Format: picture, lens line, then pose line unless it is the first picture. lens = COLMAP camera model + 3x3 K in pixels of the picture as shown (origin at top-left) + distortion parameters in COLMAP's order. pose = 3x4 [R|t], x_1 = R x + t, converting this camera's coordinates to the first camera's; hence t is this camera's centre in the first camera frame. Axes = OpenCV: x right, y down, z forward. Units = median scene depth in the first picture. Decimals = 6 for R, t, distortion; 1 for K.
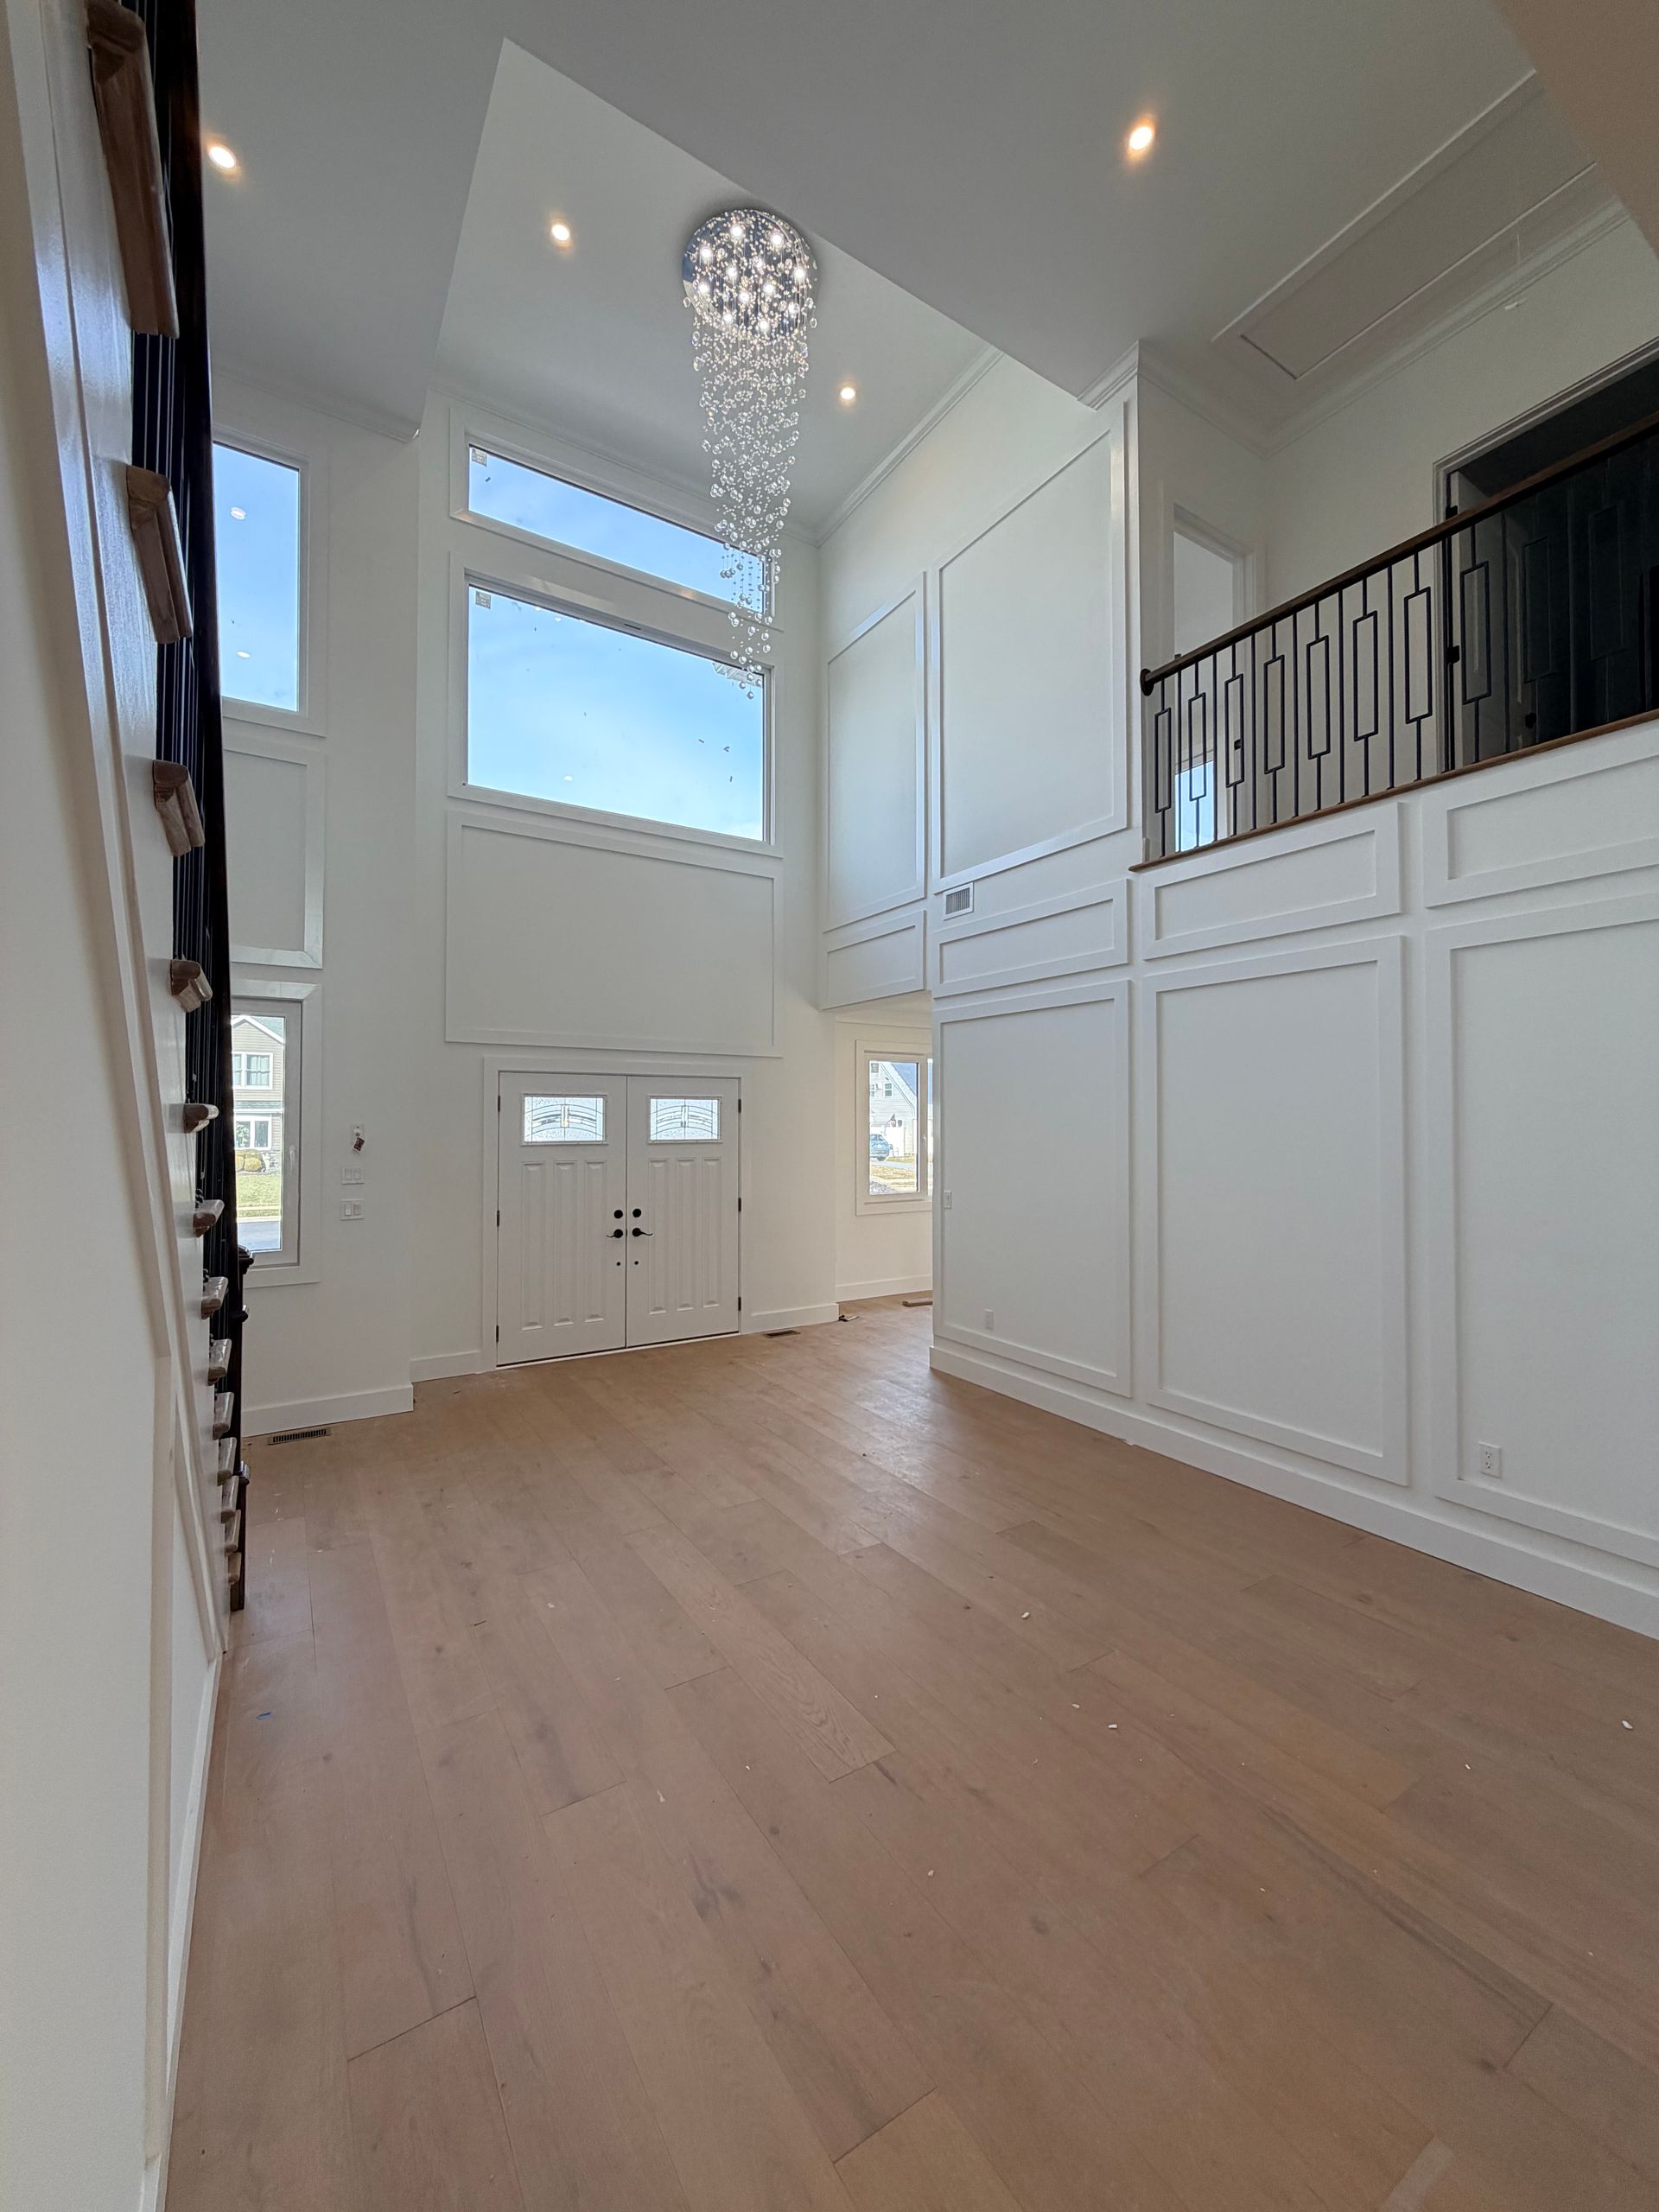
lens RADIAL K [[888.1, 0, 813.4], [0, 888.1, 1105.0], [0, 0, 1]] dist [0.000376, -0.000053]
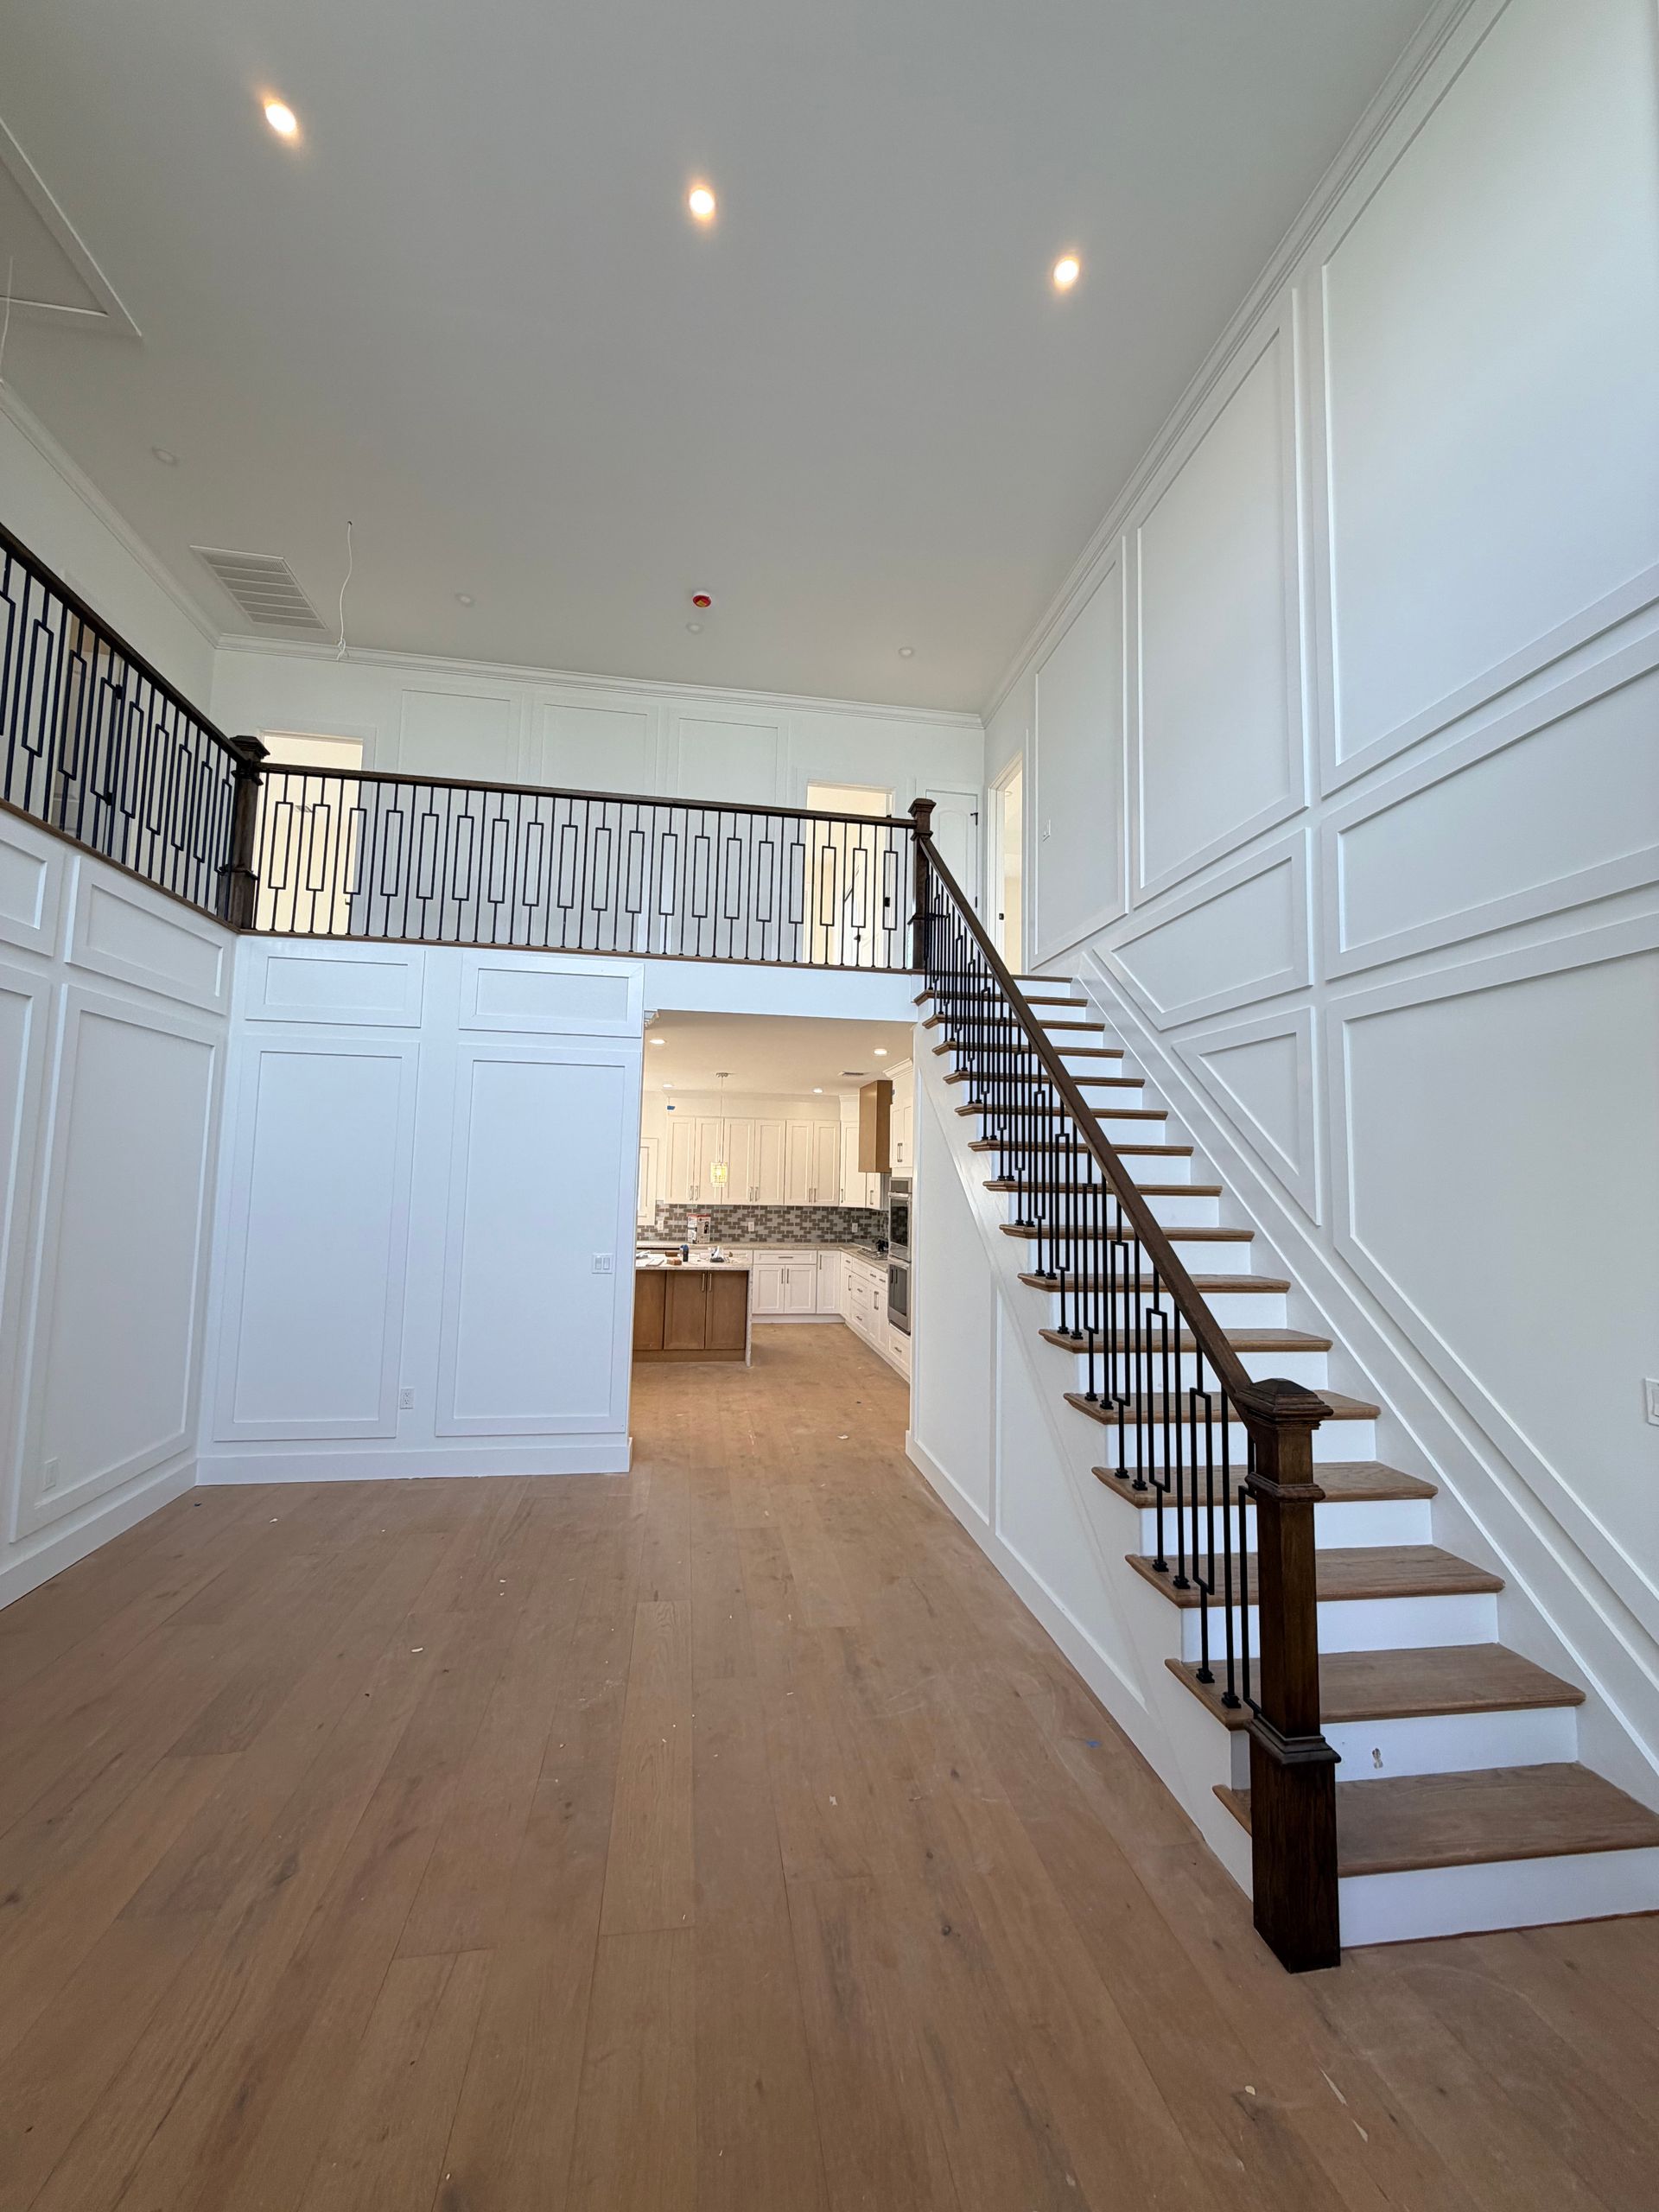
lens RADIAL K [[888.1, 0, 821.8], [0, 888.1, 1102.5], [0, 0, 1]] dist [0.000376, -0.000053]
pose [[-0.924210, 0.011790, 0.381703, -0.629277], [-0.028139, 0.994704, -0.098859, 0.018573], [-0.380846, -0.102107, -0.918983, 1.894002]]
